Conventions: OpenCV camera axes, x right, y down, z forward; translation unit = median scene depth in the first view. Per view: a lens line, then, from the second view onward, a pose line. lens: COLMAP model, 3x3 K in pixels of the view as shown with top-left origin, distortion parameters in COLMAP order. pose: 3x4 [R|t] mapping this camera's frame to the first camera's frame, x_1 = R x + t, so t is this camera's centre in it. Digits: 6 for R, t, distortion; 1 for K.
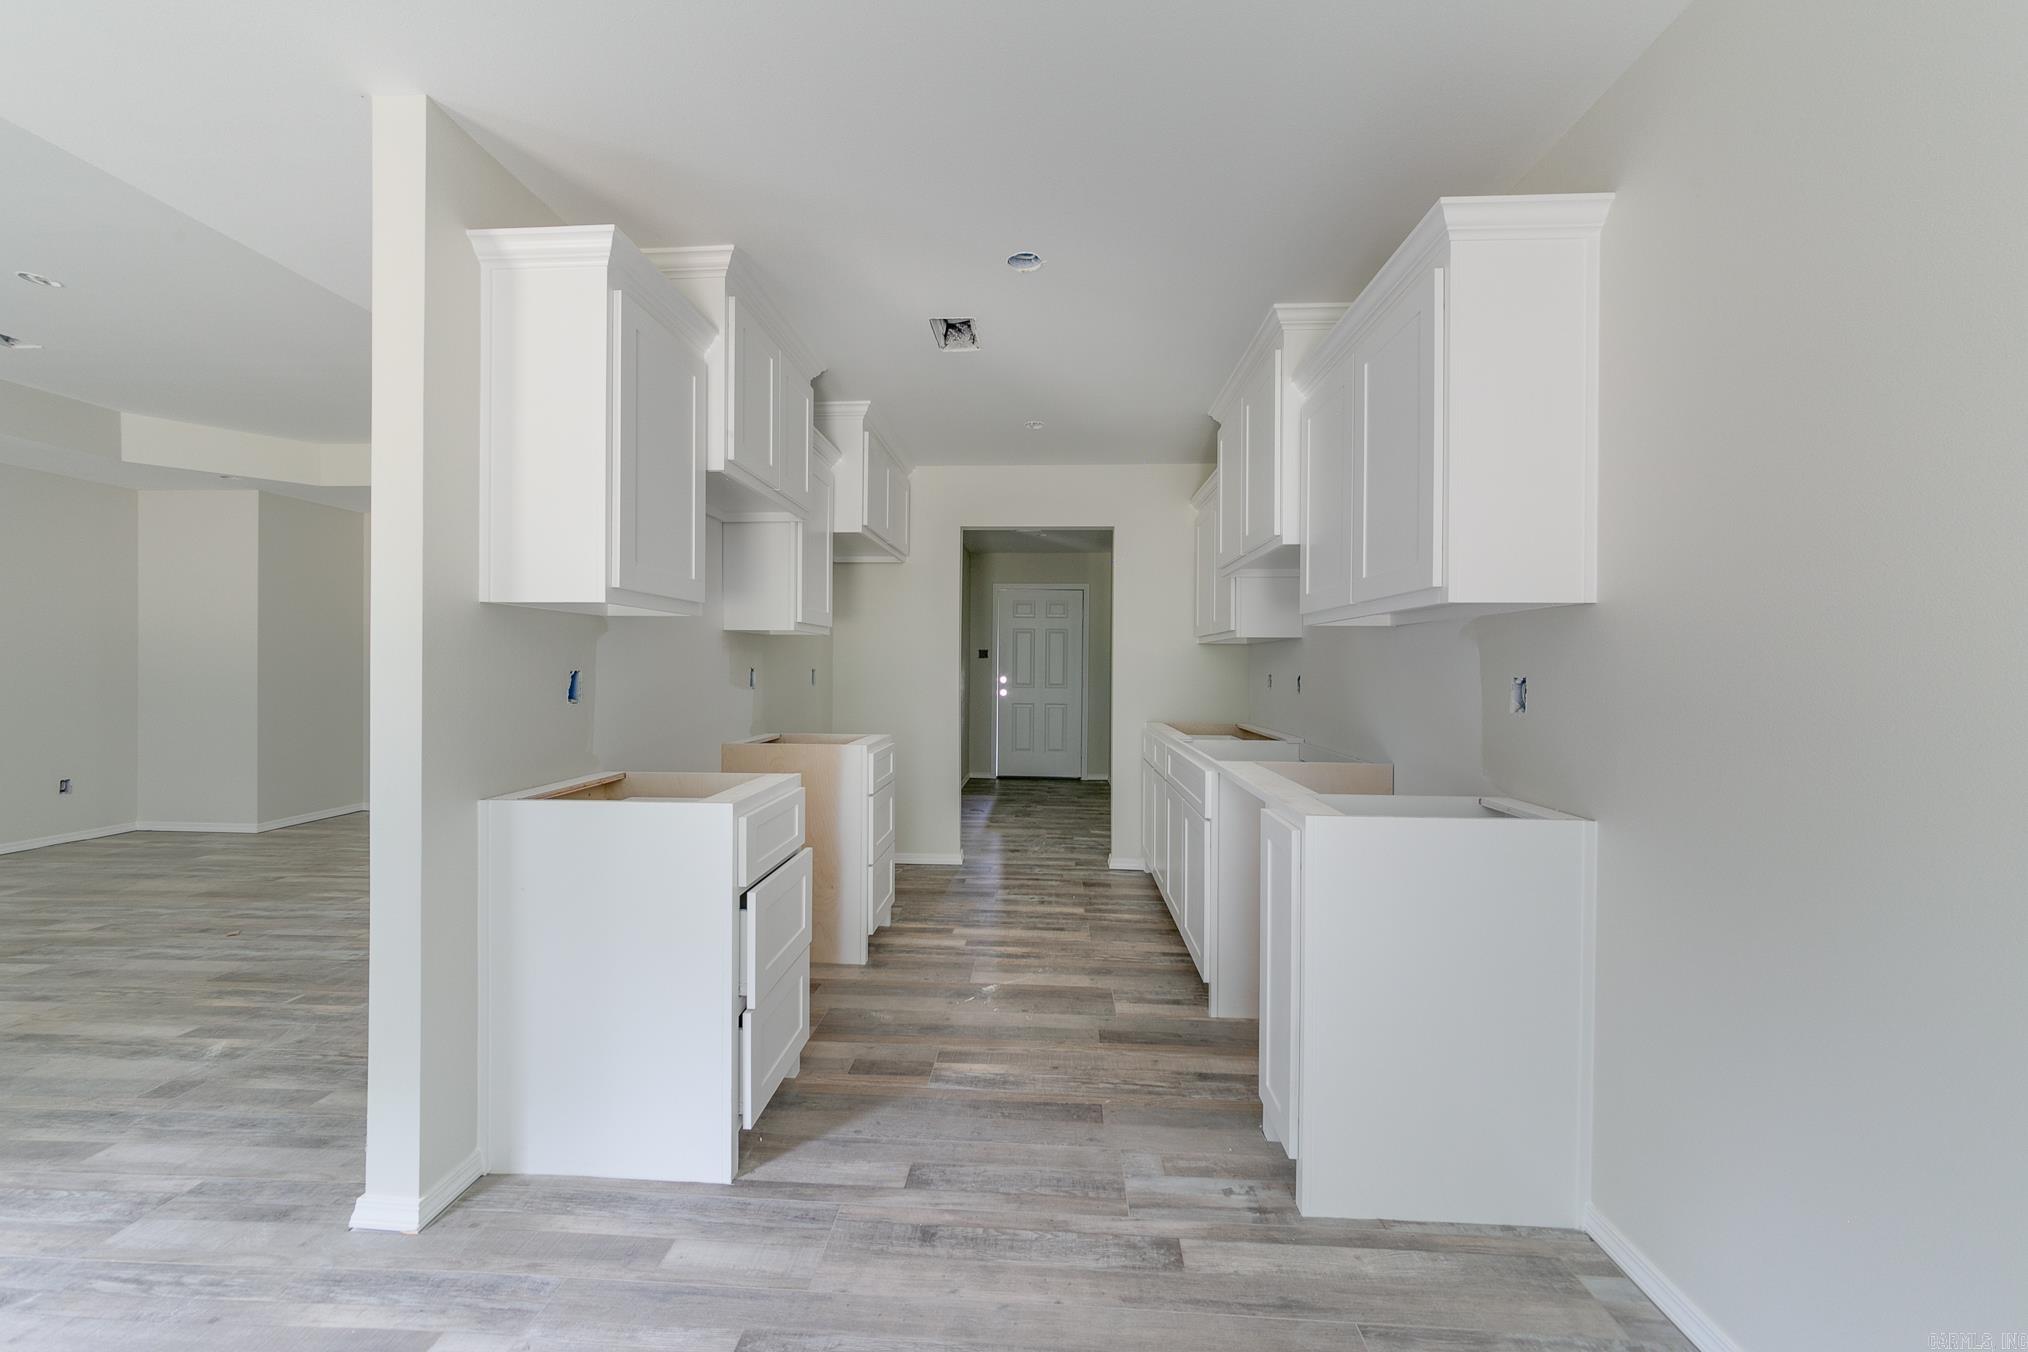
lens RADIAL K [[711.7, 0, 1012.2], [0, 711.7, 660.2], [0, 0, 1]] dist [-0.005105, 0.003307]
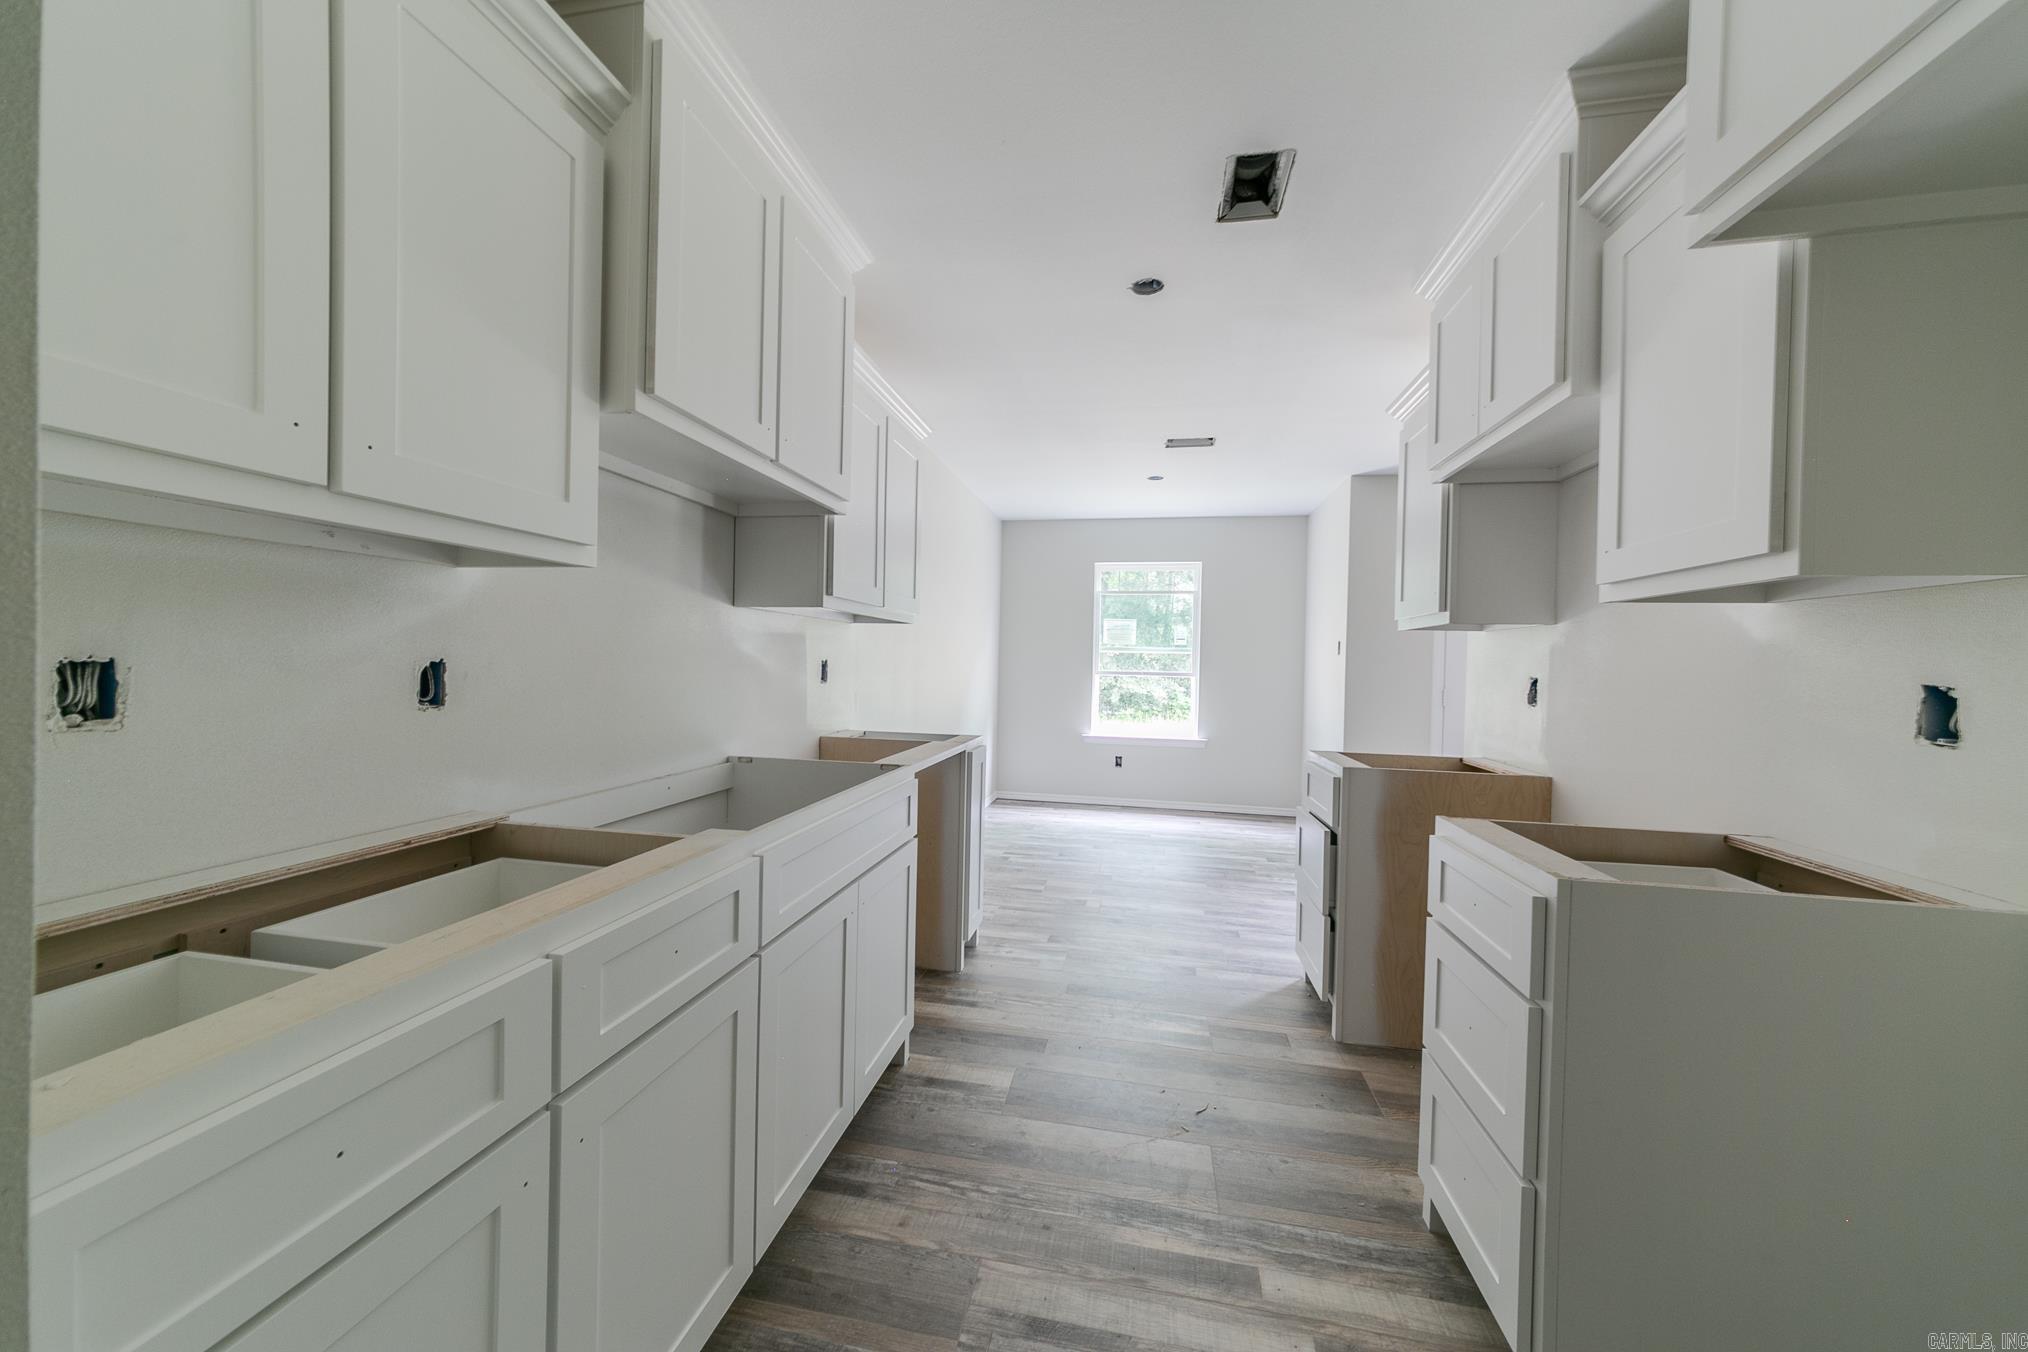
lens RADIAL K [[711.7, 0, 1008.0], [0, 711.7, 668.7], [0, 0, 1]] dist [-0.005105, 0.003307]
pose [[-0.989907, -0.031958, 0.138071, 0.040744], [-0.031812, 0.999489, 0.003262, 0.013490], [-0.138105, -0.001163, -0.990417, 1.387316]]
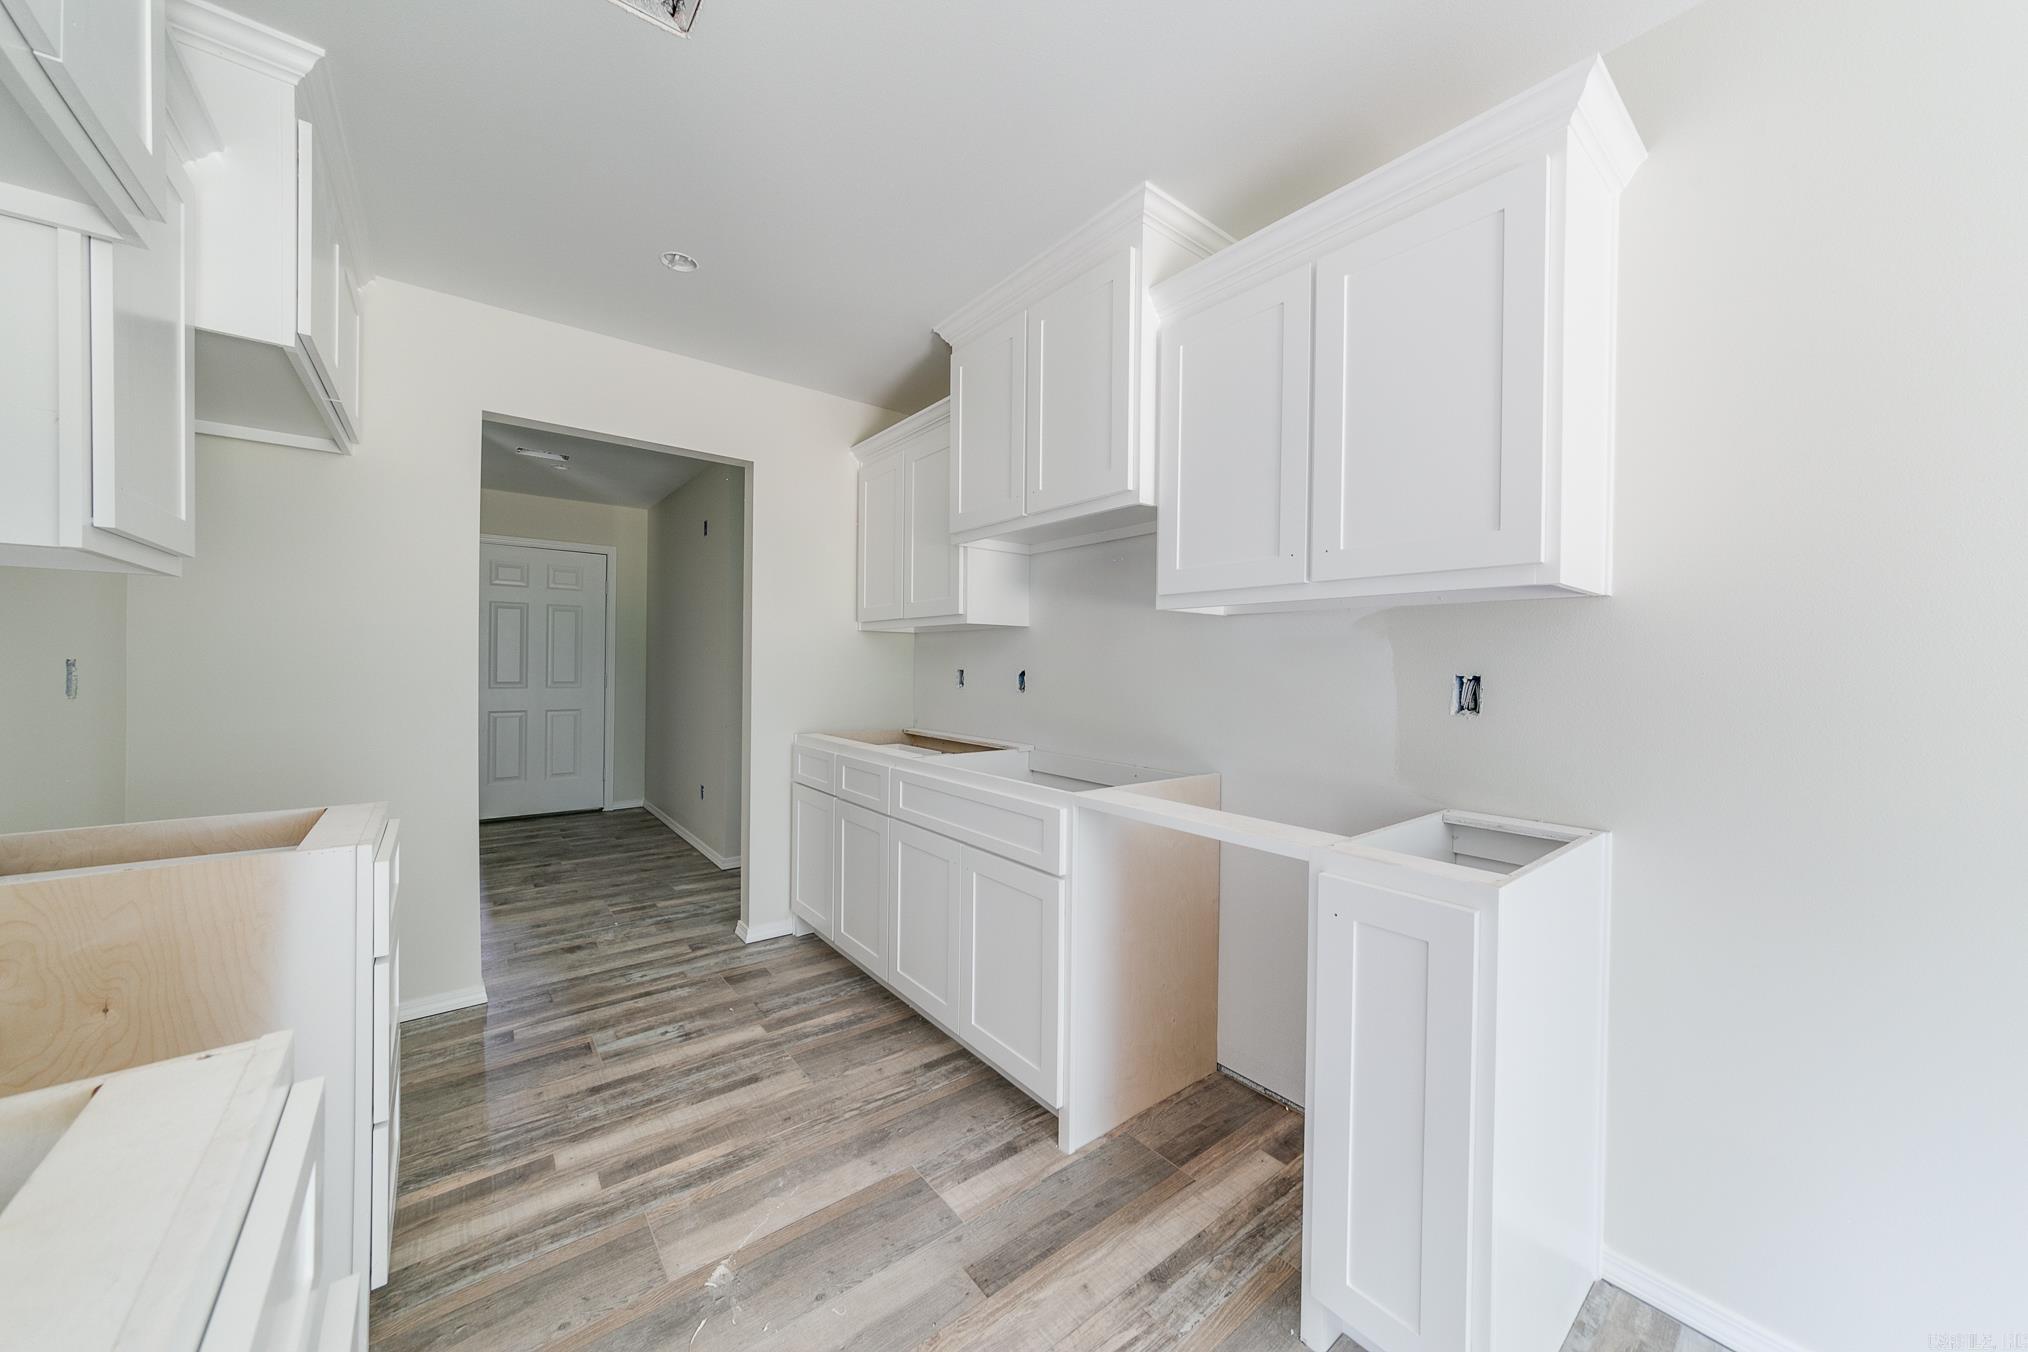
lens RADIAL K [[711.7, 0, 1007.4], [0, 711.7, 668.5], [0, 0, 1]] dist [-0.005105, 0.003307]
pose [[0.750758, -0.001329, 0.660576, -0.175965], [-0.013286, 0.999765, 0.017111, 0.003674], [-0.660444, -0.021622, 0.750564, 0.389555]]
